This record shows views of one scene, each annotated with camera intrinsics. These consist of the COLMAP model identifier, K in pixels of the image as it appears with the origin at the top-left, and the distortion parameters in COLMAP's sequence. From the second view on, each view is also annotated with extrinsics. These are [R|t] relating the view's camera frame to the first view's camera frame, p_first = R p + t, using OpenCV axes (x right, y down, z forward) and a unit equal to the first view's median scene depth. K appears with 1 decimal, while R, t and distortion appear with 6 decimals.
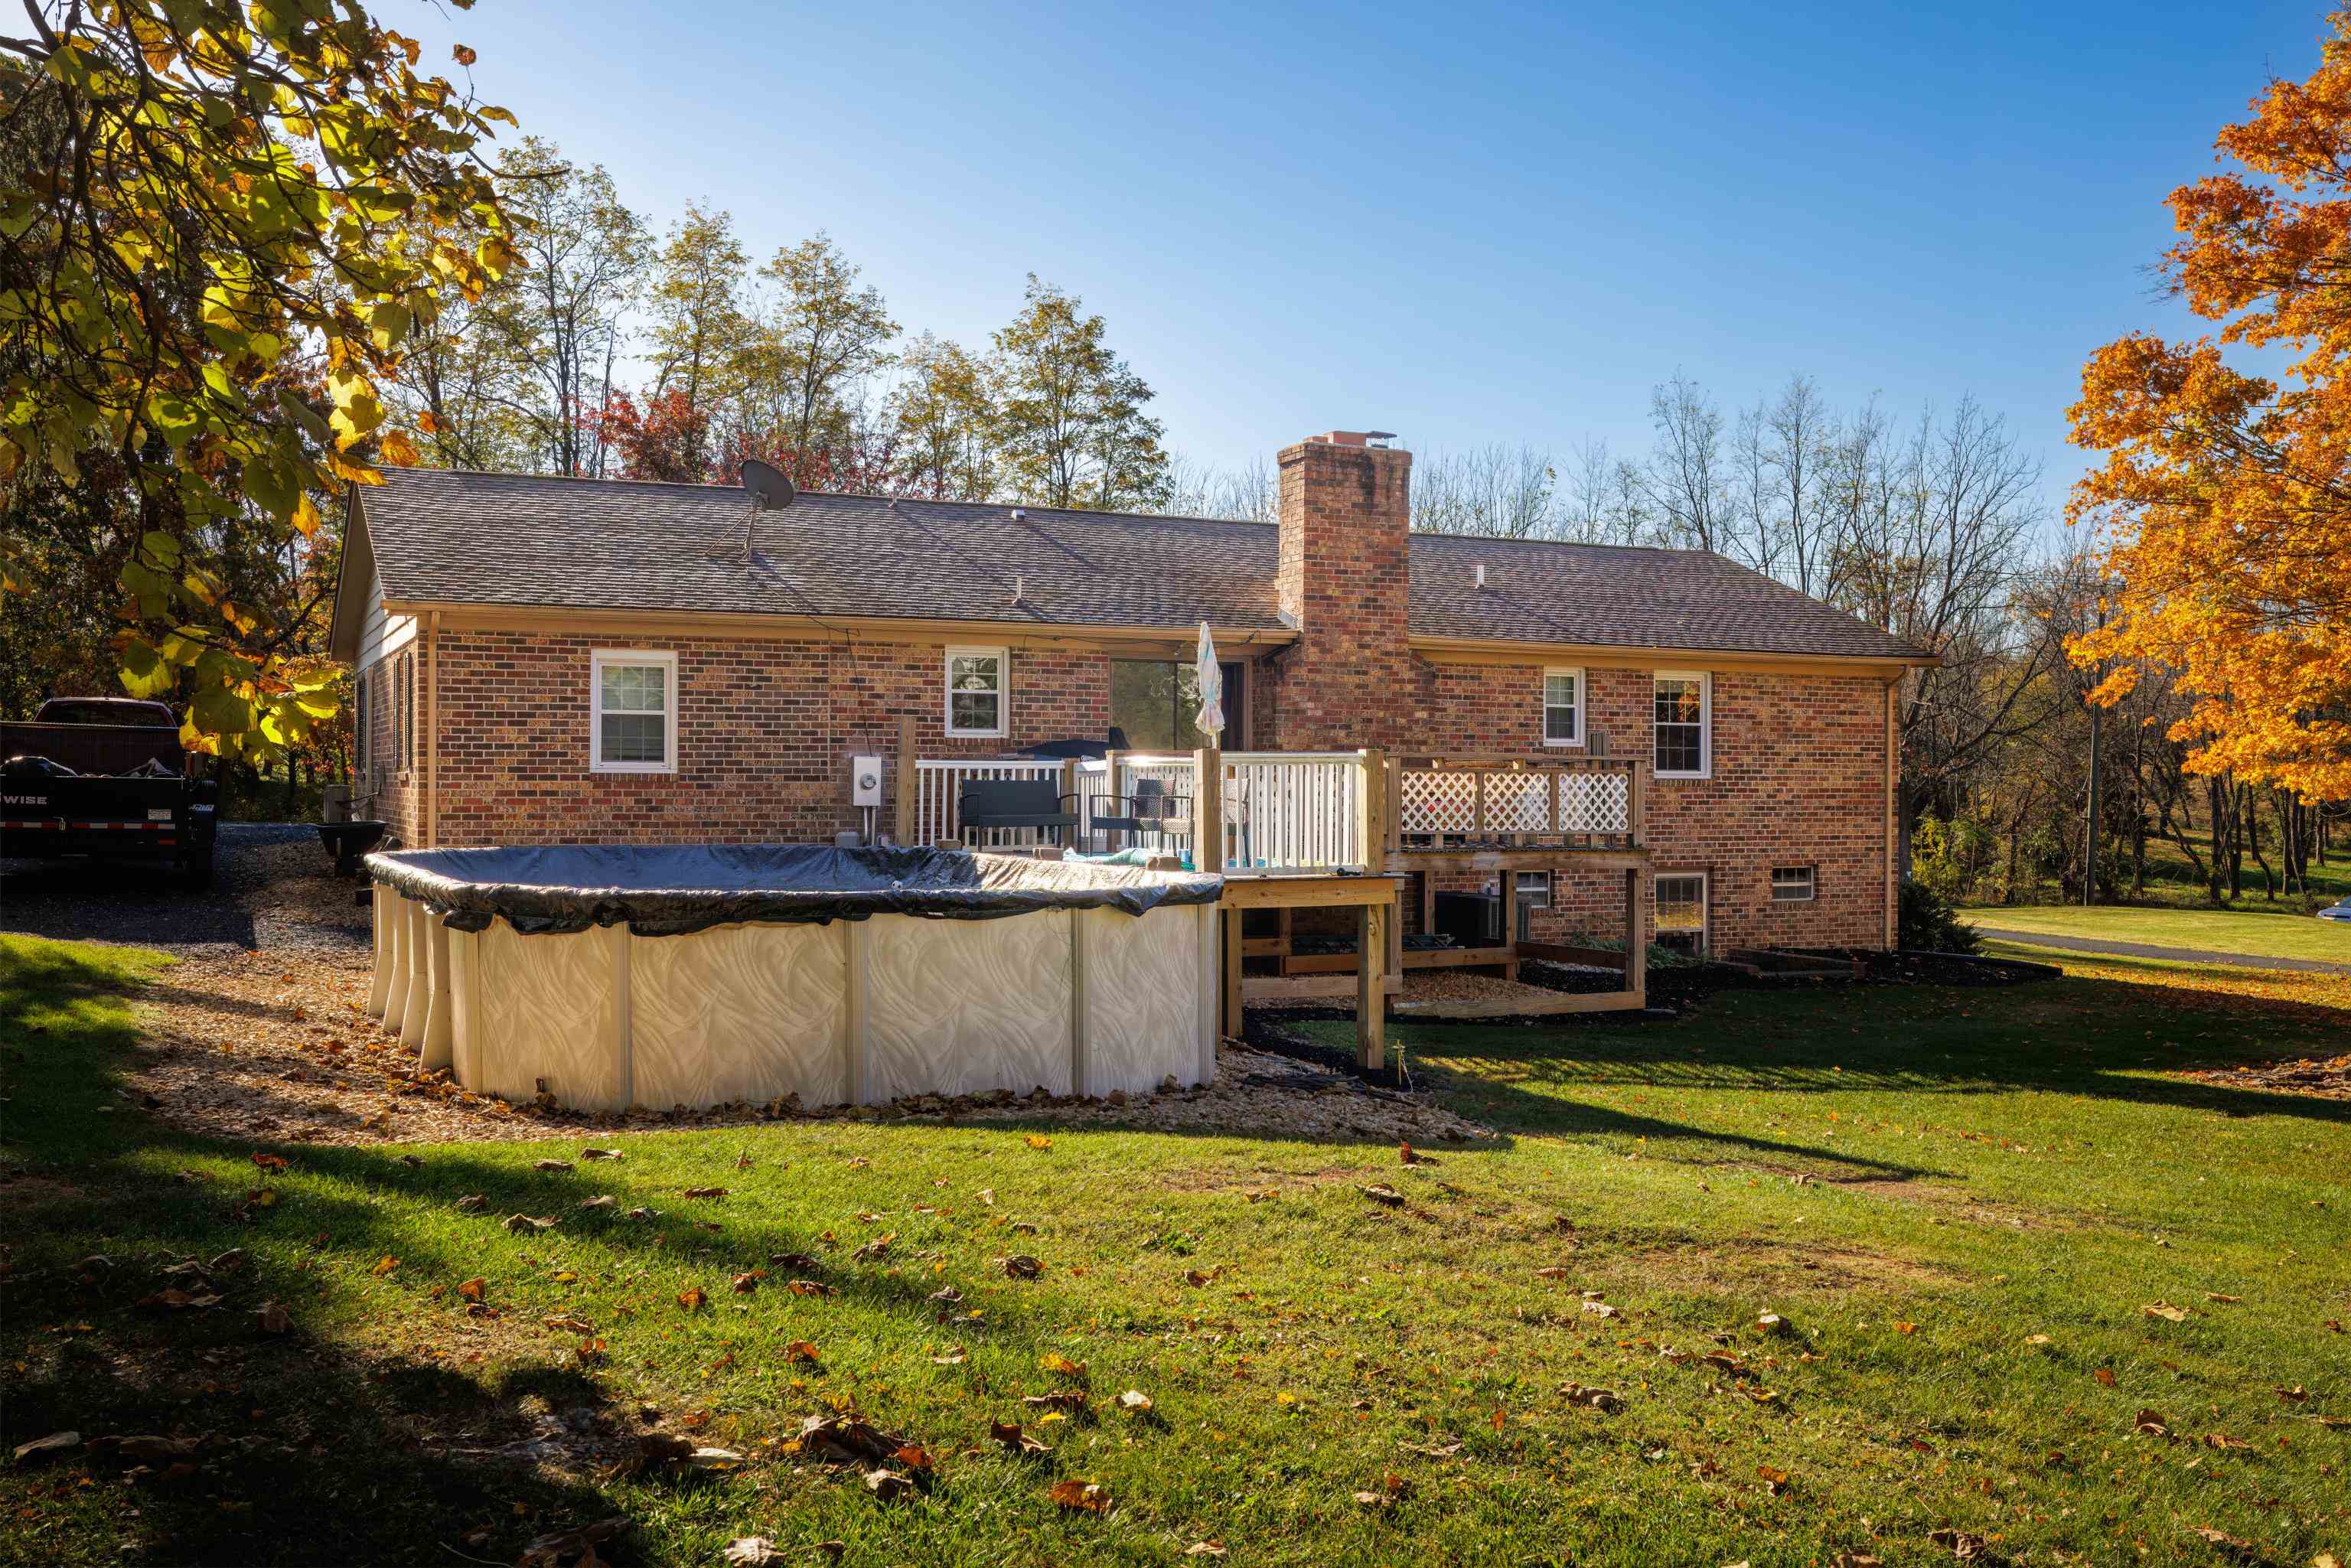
lens RADIAL K [[2107.3, 0, 1175.5], [0, 2107.3, 784.0], [0, 0, 1]] dist [0.009380, 0.130665]
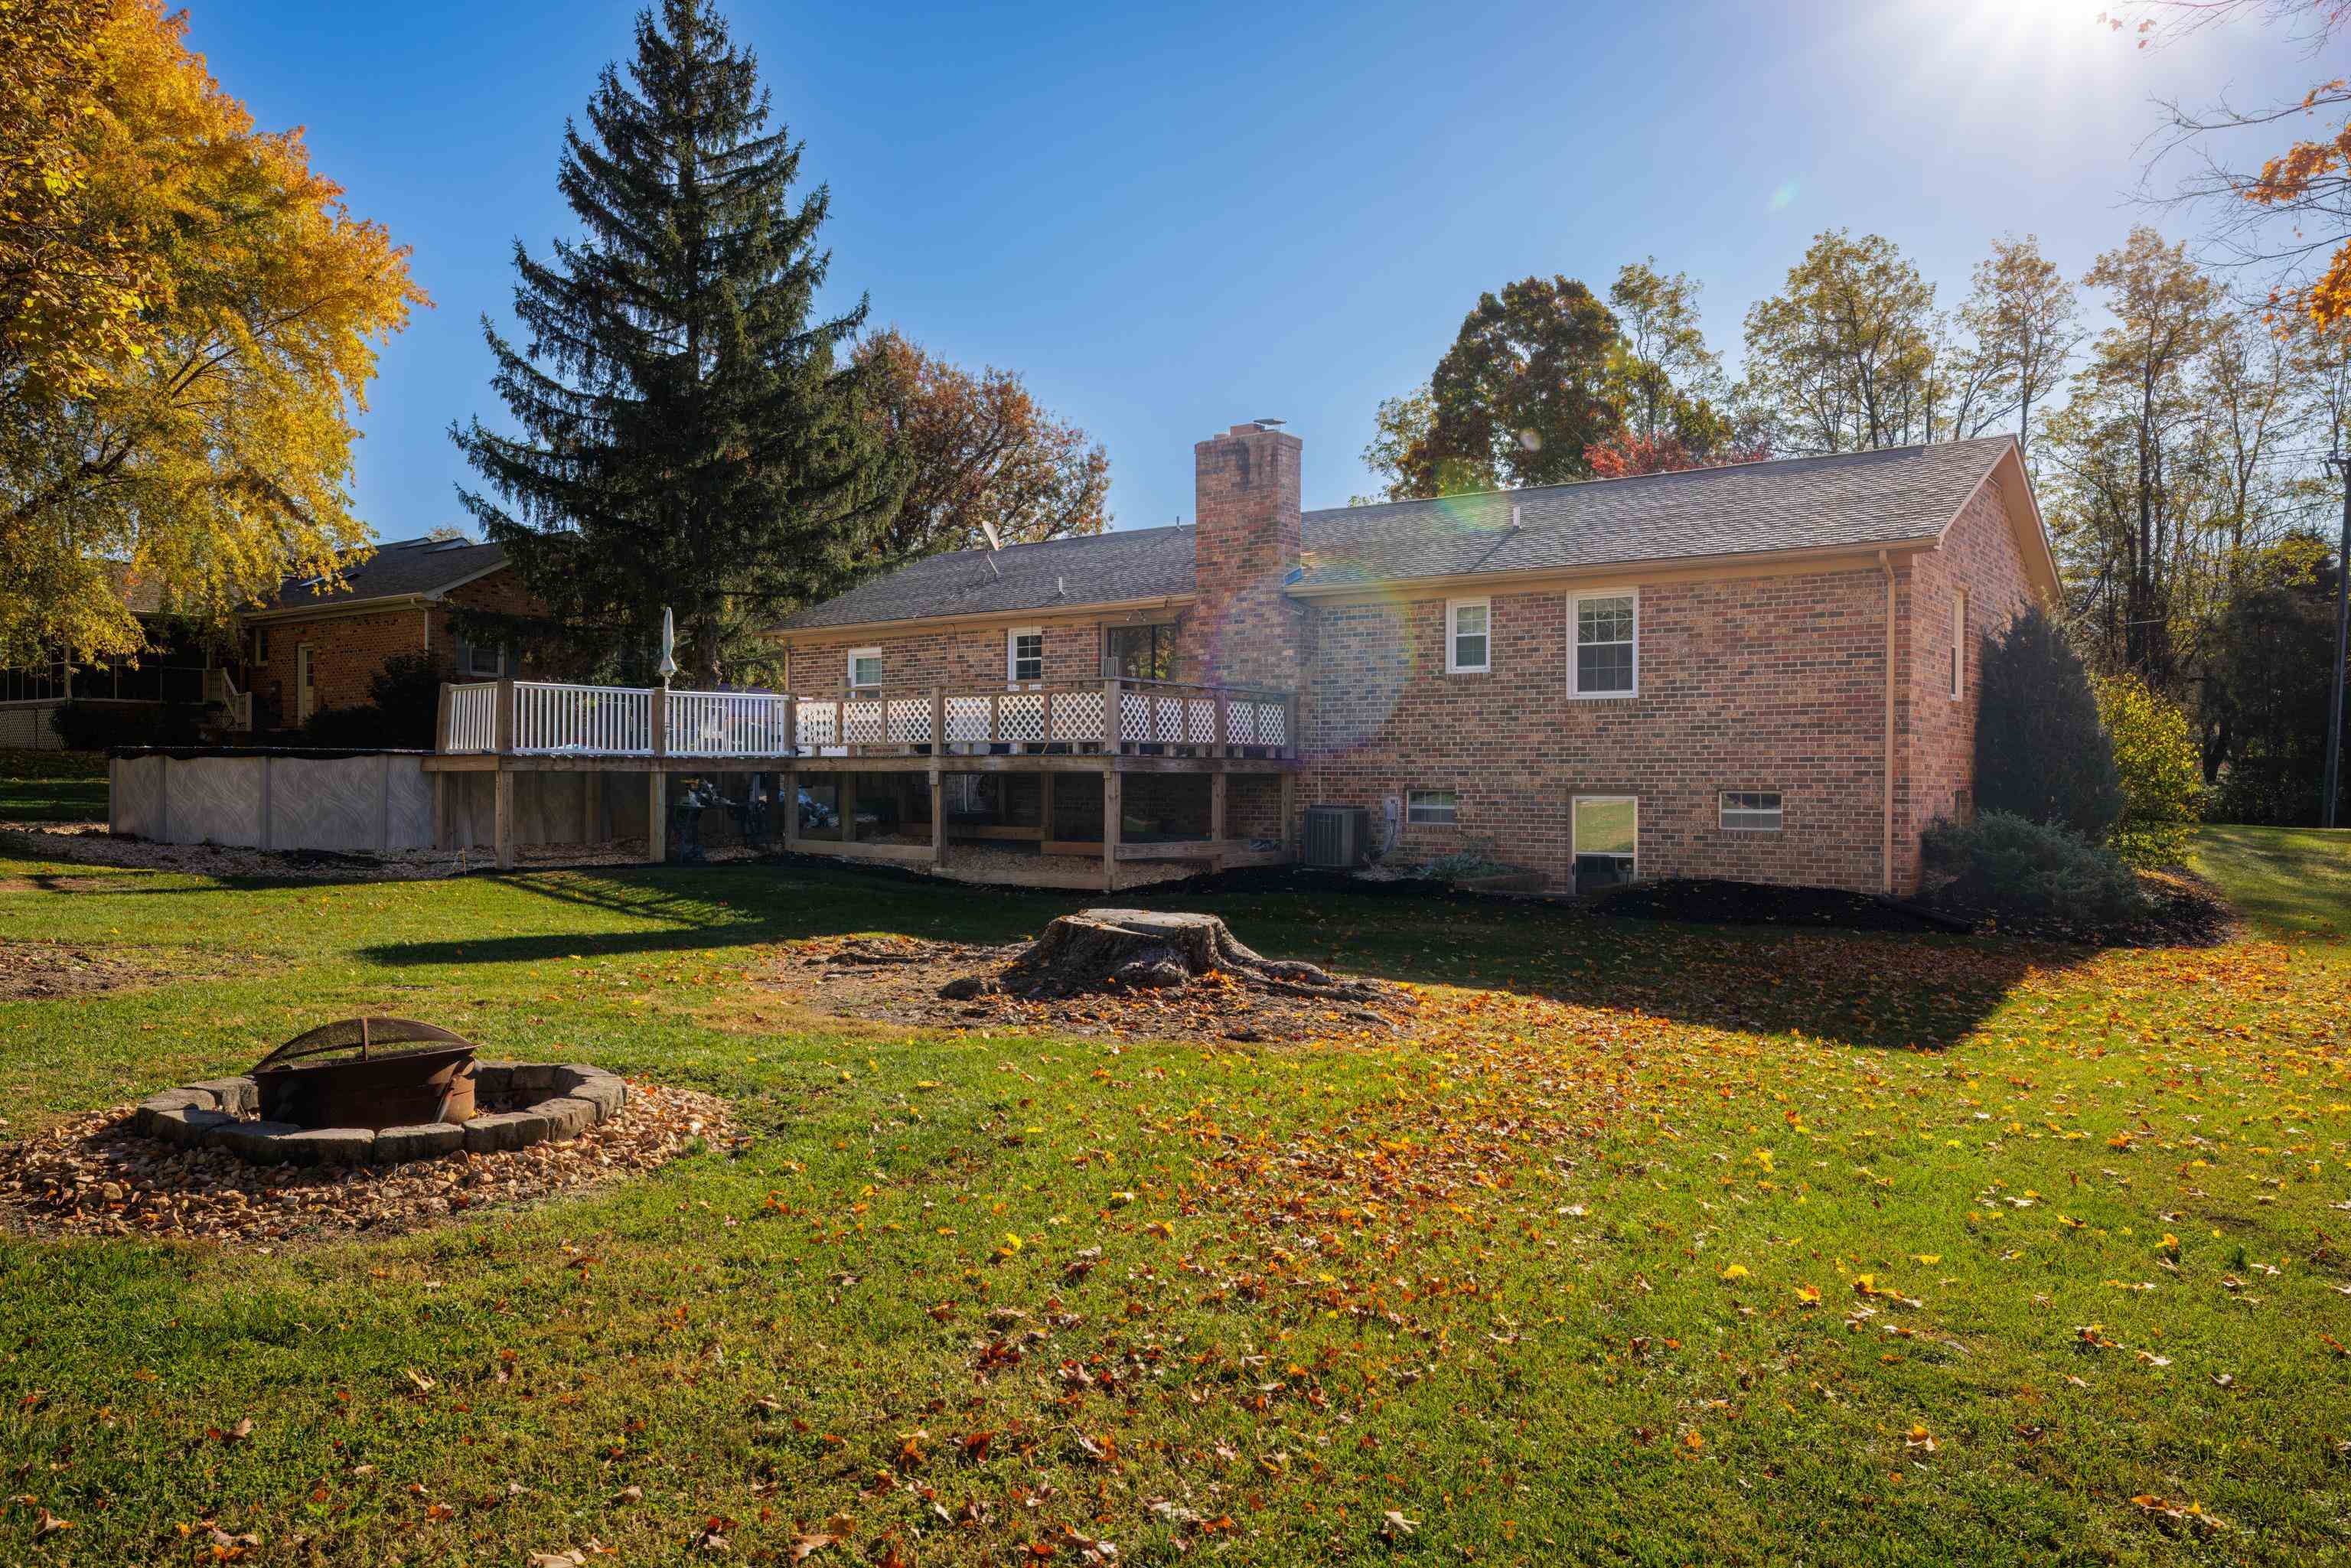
lens RADIAL K [[1664.7, 0, 1175.5], [0, 1664.7, 784.0], [0, 0, 1]] dist [0.000844, 0.000062]
pose [[0.471686, -0.001450, -0.881765, 0.818977], [-0.000057, 0.999999, -0.001675, 0.037833], [0.881766, 0.000840, 0.471685, 0.459706]]
